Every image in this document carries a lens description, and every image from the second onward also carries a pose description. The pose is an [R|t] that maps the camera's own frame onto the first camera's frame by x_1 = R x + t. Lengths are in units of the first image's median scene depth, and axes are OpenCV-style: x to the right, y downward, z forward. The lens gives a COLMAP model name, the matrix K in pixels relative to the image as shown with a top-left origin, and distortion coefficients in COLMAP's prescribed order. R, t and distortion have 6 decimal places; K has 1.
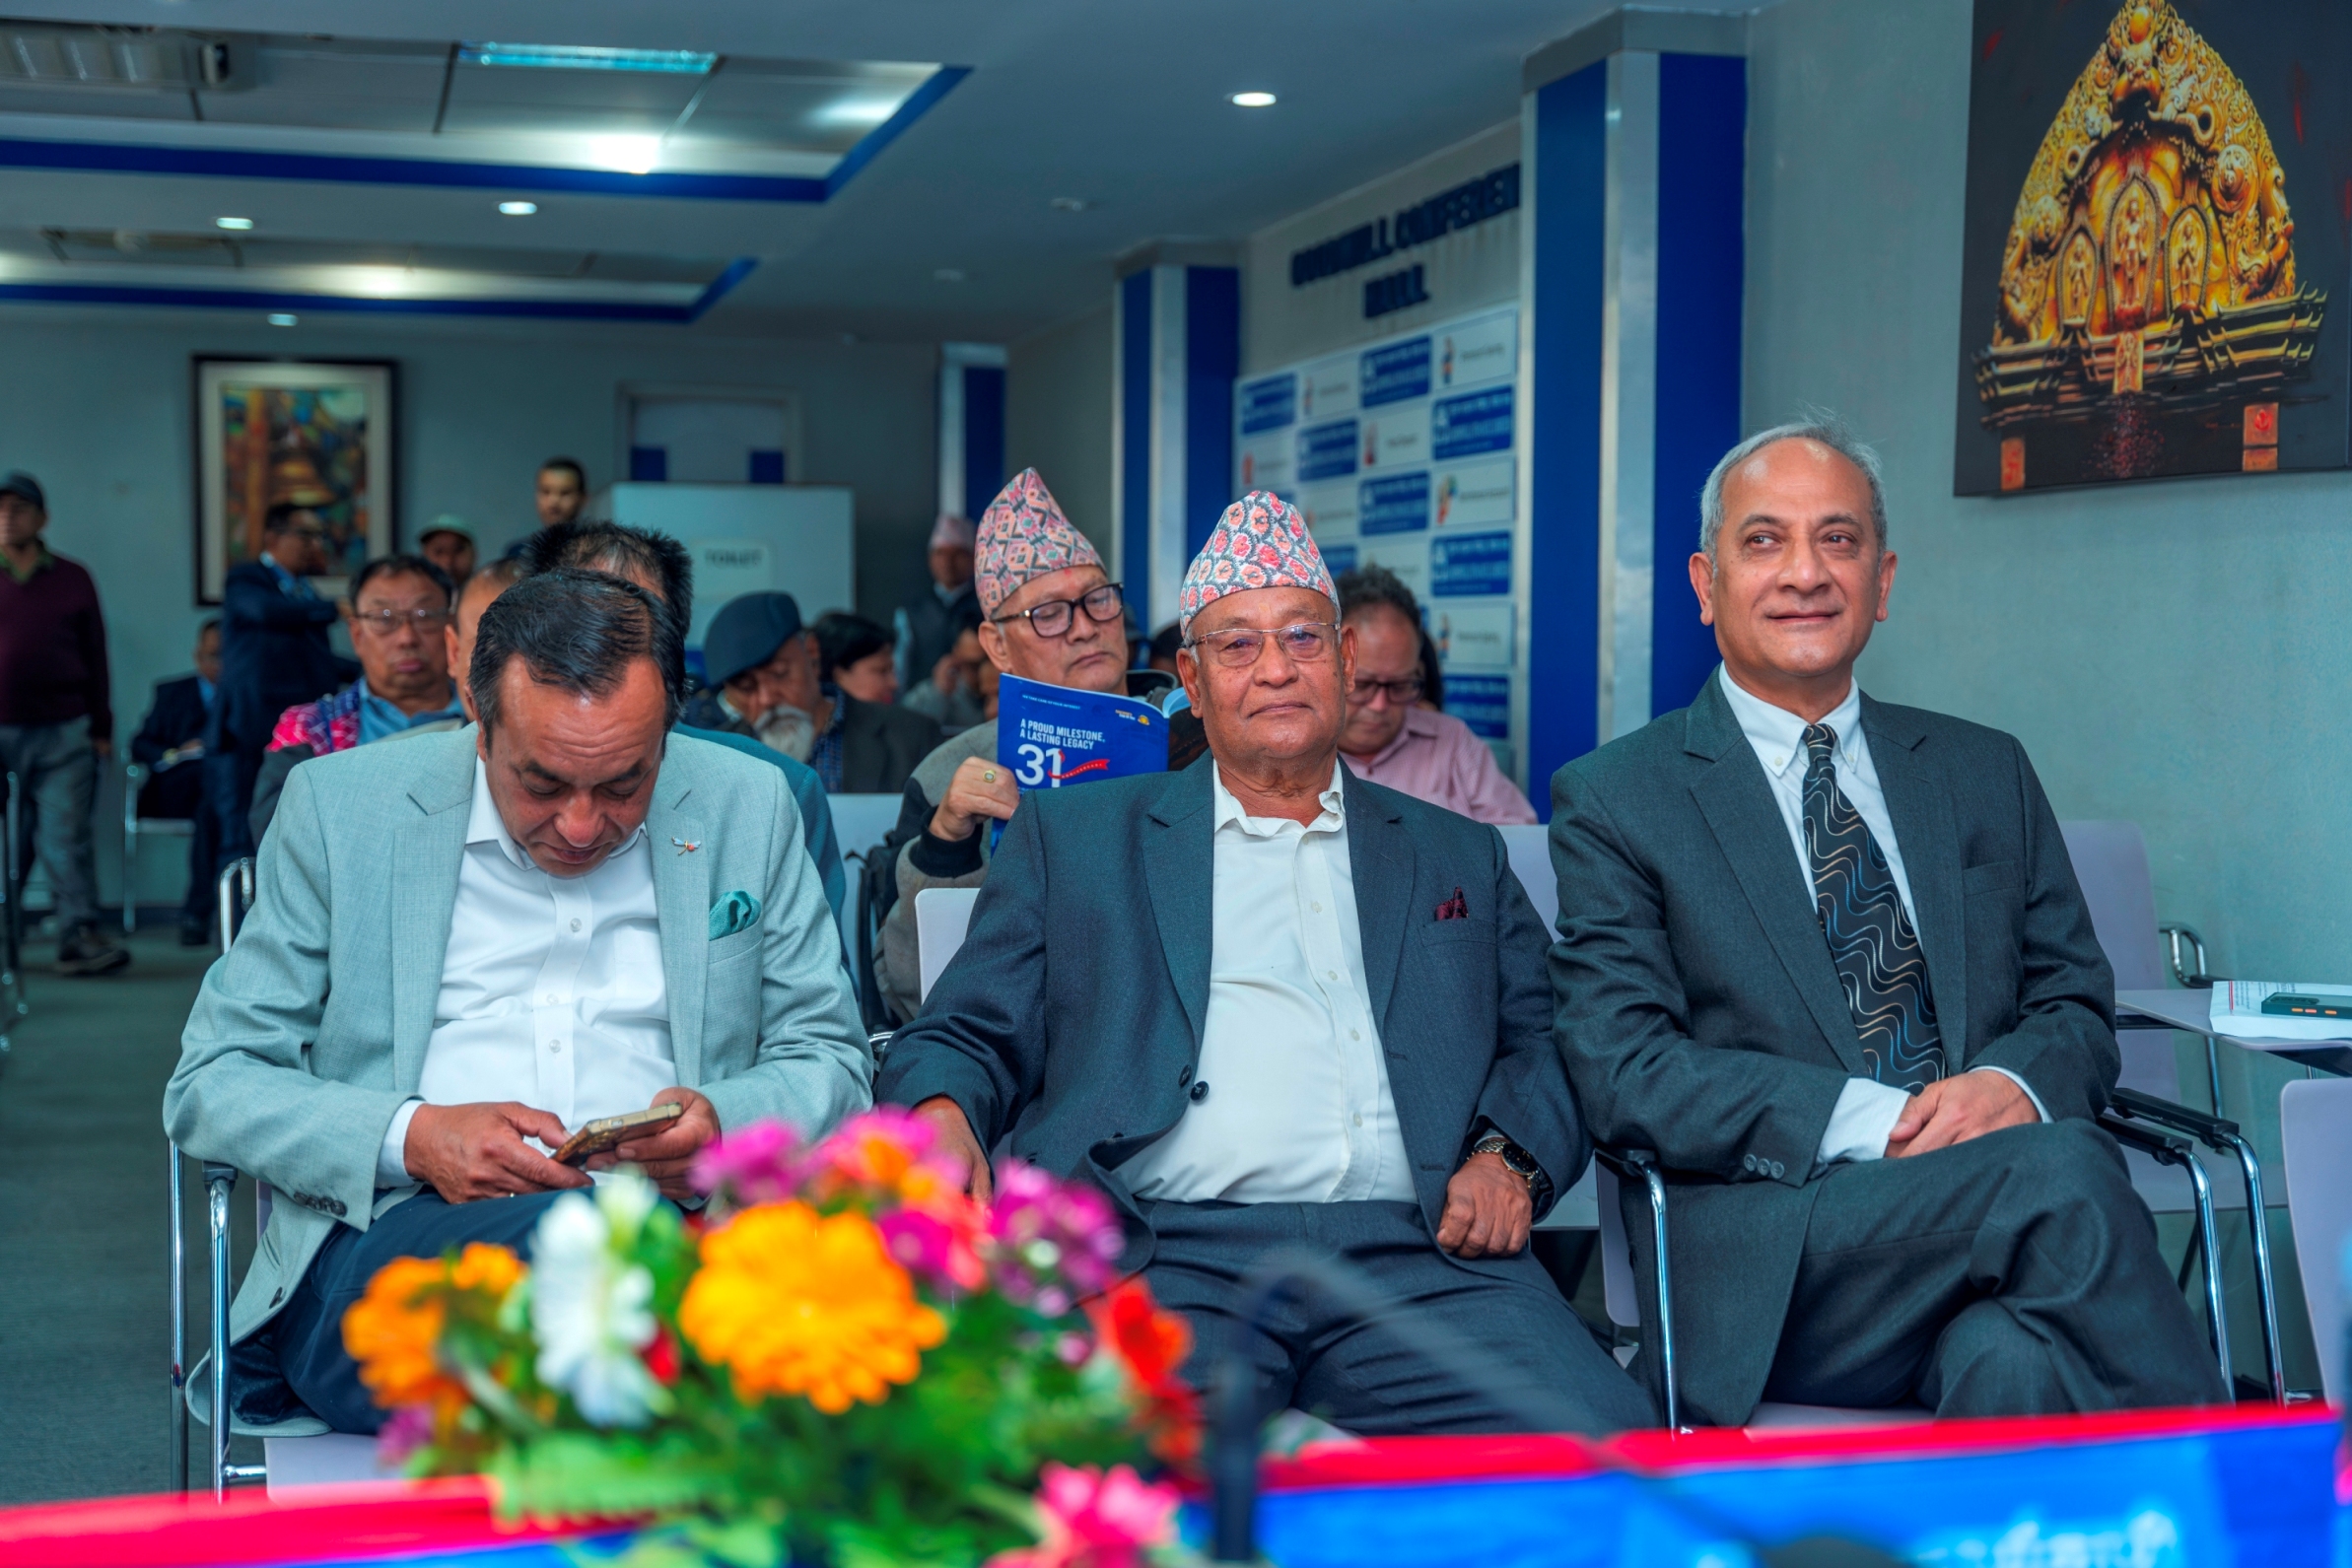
lens RADIAL K [[3187.0, 0, 1176.0], [0, 3187.0, 784.0], [0, 0, 1]] dist [-0.015870, -0.011178]
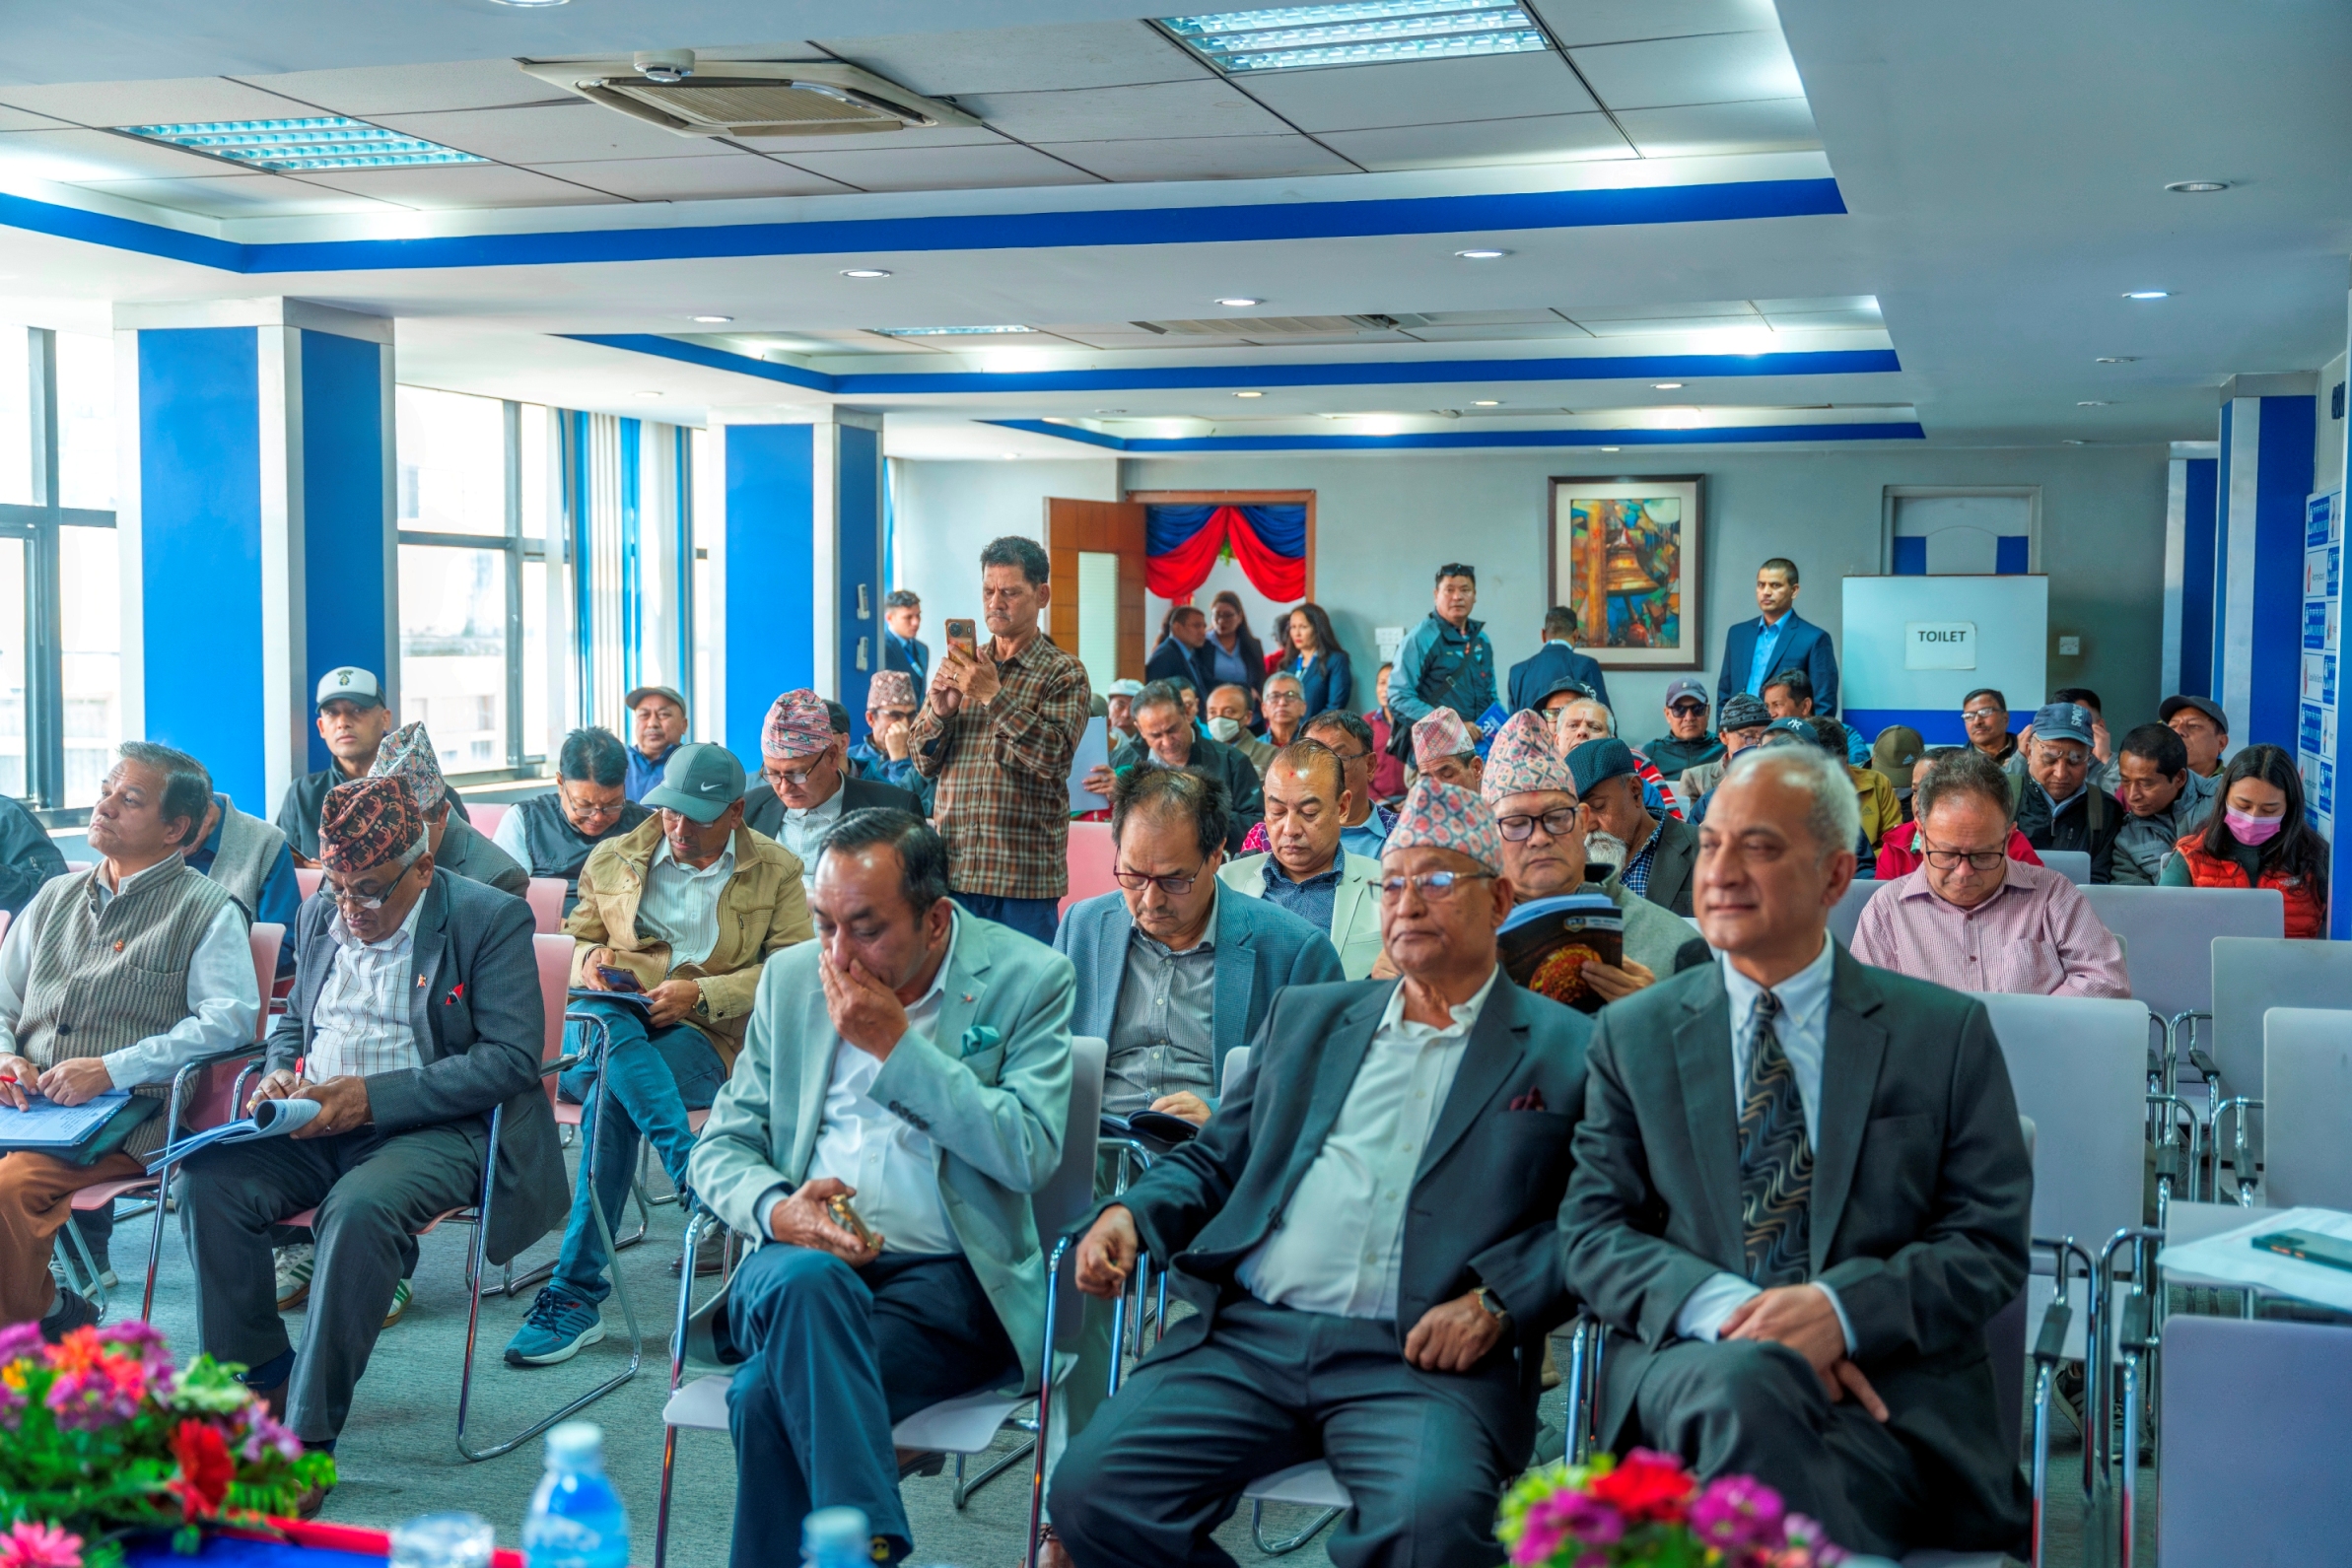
lens RADIAL K [[2637.7, 0, 1176.0], [0, 2637.7, 784.0], [0, 0, 1]] dist [0.174816, 0.004394]
pose [[0.848888, 0.027737, -0.527845, 0.347441], [-0.018499, 0.999569, 0.022774, -0.075856], [0.528249, -0.009568, 0.849035, -0.026927]]
